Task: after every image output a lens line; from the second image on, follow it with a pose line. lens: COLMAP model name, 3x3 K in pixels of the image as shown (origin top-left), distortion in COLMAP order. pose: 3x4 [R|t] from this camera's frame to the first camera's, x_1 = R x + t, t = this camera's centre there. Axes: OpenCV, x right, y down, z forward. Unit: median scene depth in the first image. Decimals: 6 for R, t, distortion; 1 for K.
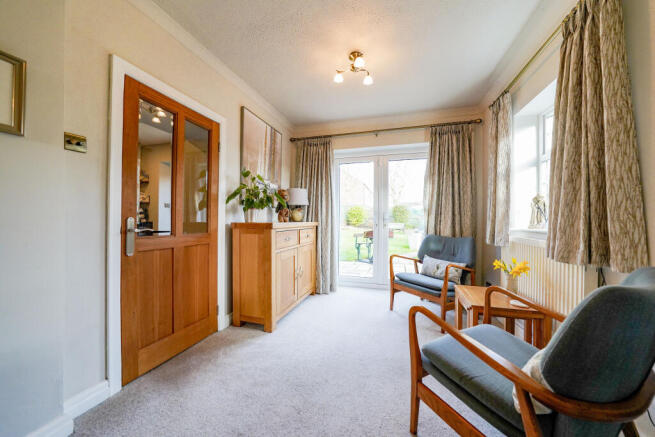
lens RADIAL K [[231.9, 0, 327.5], [0, 231.9, 218.5], [0, 0, 1]] dist [-0.029368, 0.008315]
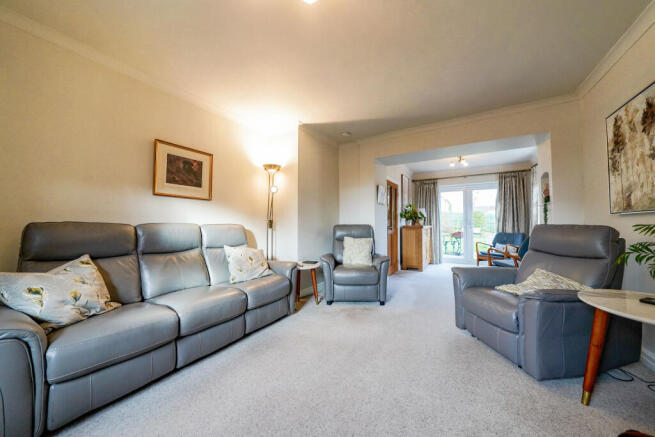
lens RADIAL K [[231.9, 0, 327.5], [0, 231.9, 218.5], [0, 0, 1]] dist [-0.029368, 0.008315]
pose [[0.965790, -0.010597, -0.259107, -0.401497], [0.004211, 0.999674, -0.025186, -0.000805], [0.259290, 0.023234, 0.965520, -1.104744]]
